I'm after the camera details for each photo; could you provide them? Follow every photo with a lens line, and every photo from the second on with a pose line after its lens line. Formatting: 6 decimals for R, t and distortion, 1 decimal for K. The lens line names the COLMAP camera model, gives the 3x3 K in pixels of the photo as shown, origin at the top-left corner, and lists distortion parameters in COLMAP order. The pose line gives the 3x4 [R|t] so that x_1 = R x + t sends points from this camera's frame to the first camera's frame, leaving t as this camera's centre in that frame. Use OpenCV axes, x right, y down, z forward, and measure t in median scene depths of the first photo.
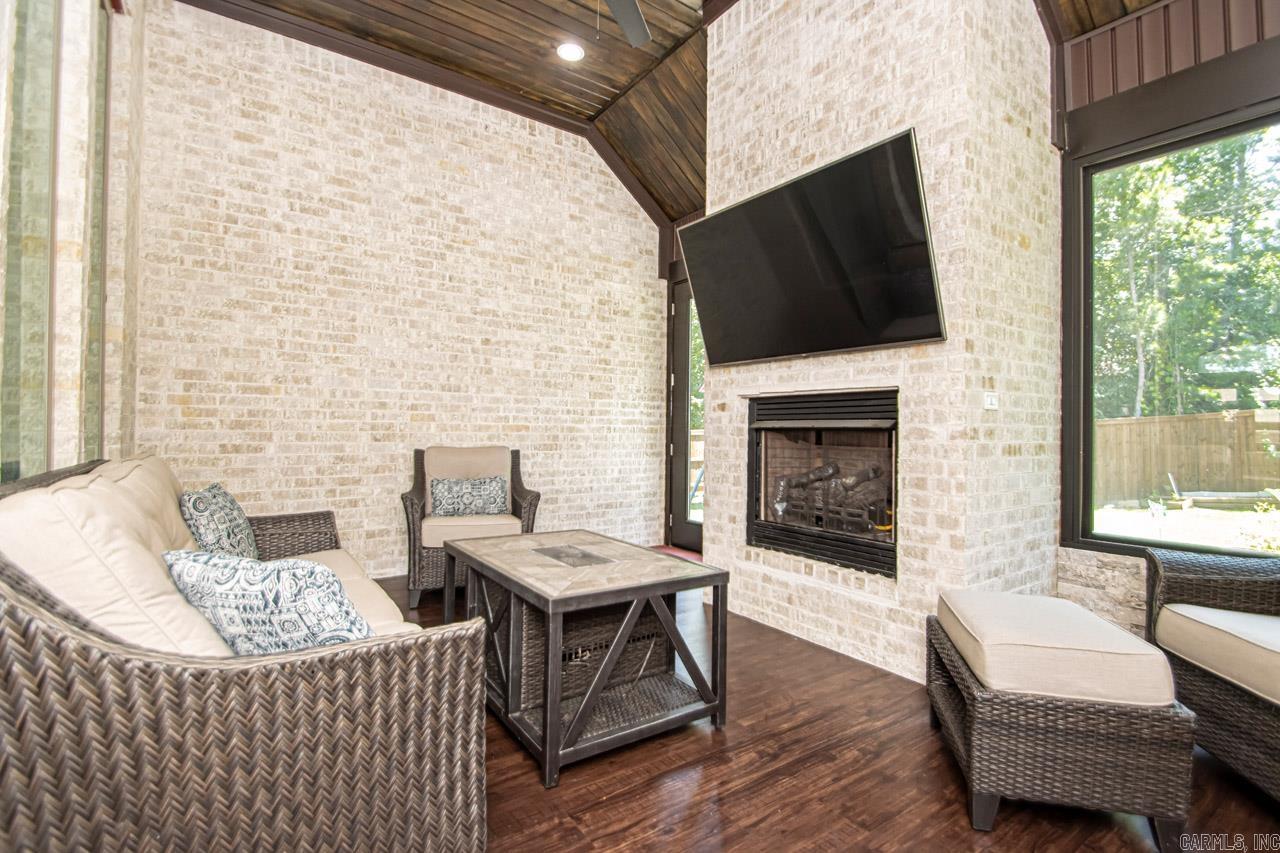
lens RADIAL K [[596.5, 0, 650.6], [0, 596.5, 425.5], [0, 0, 1]] dist [0.022729, -0.019388]
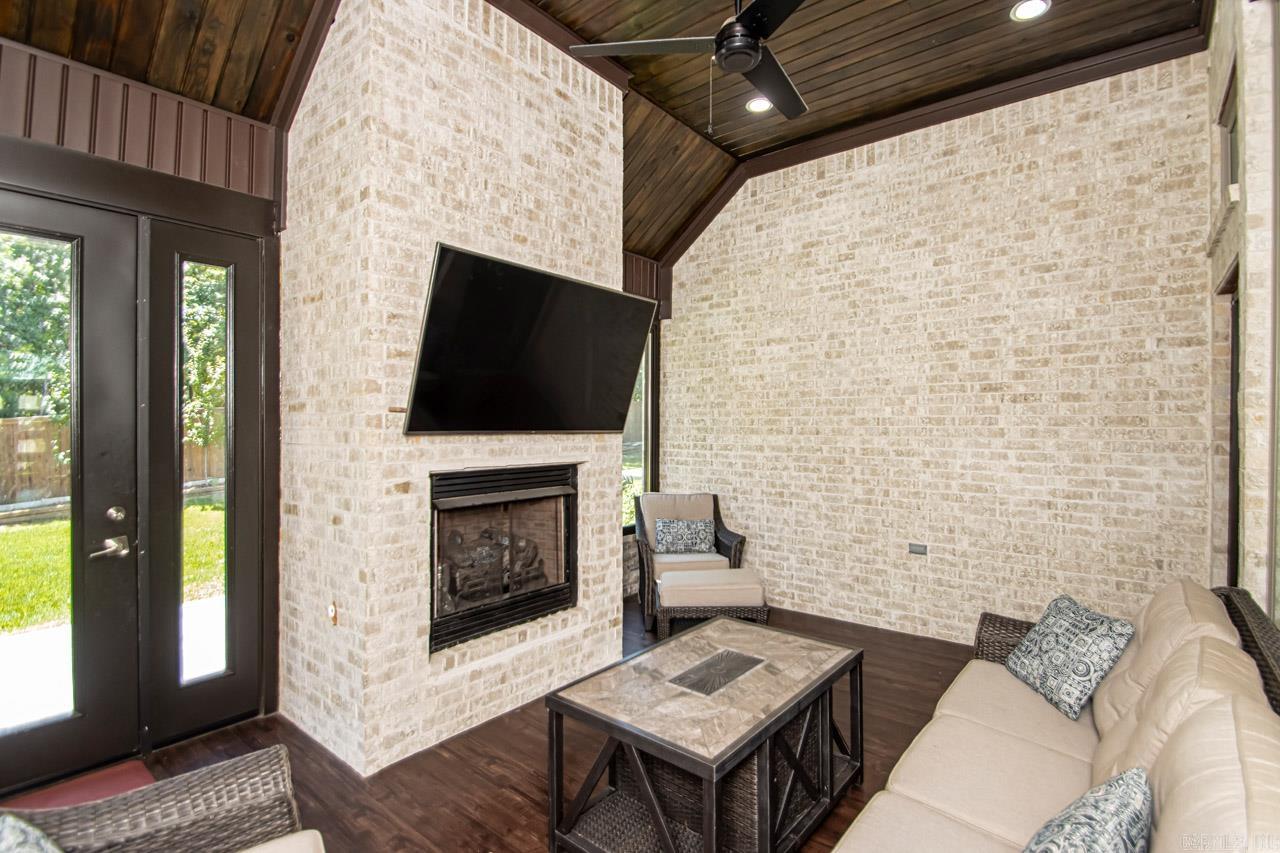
lens RADIAL K [[596.5, 0, 650.6], [0, 596.5, 425.5], [0, 0, 1]] dist [0.022729, -0.019388]
pose [[-0.267874, -0.013678, 0.963357, -0.623930], [-0.015320, 0.999833, 0.009936, -0.110761], [-0.963332, -0.012097, -0.268039, 0.839299]]
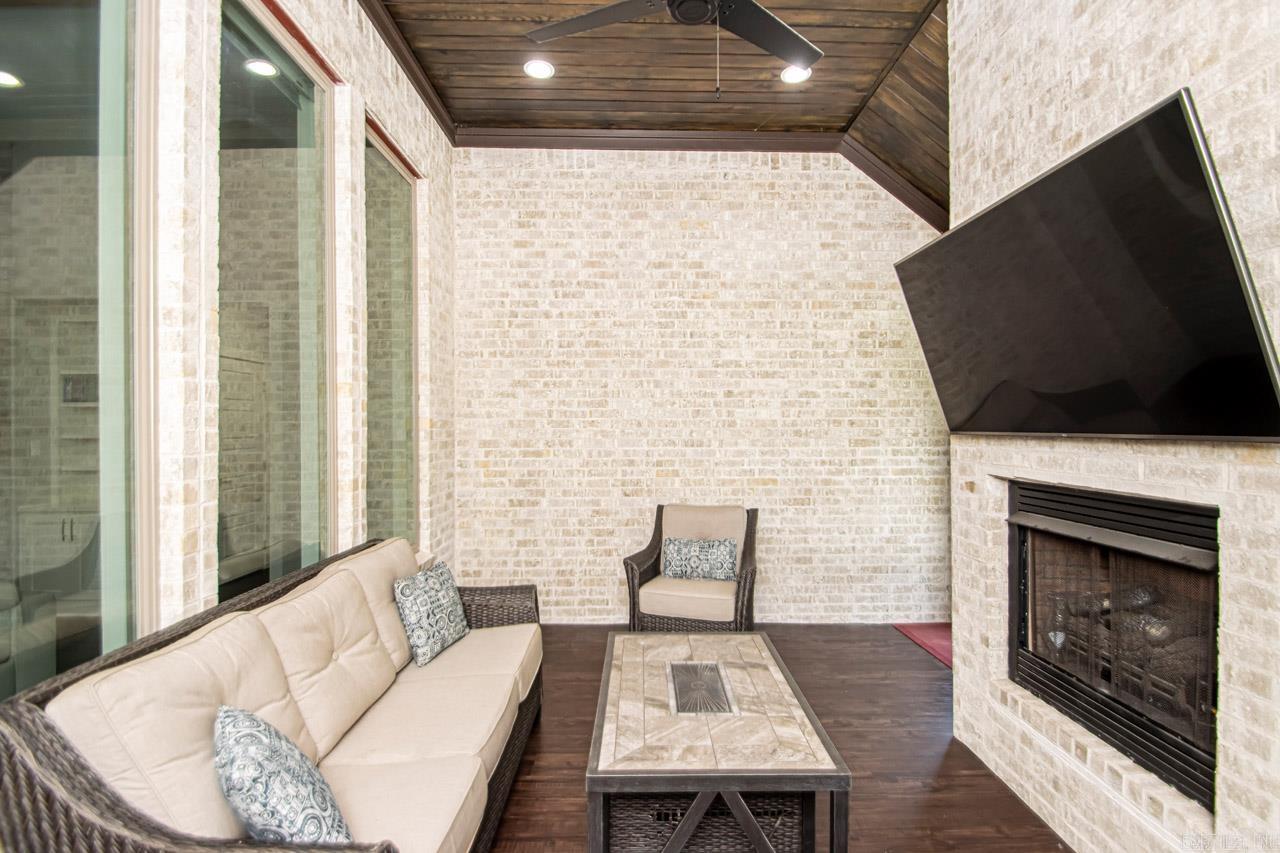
lens RADIAL K [[596.5, 0, 650.6], [0, 596.5, 425.5], [0, 0, 1]] dist [0.022729, -0.019388]
pose [[0.831849, -0.015475, -0.554787, 0.189679], [0.017201, 0.999850, -0.002099, -0.104775], [0.554736, -0.007797, 0.831990, 0.137122]]
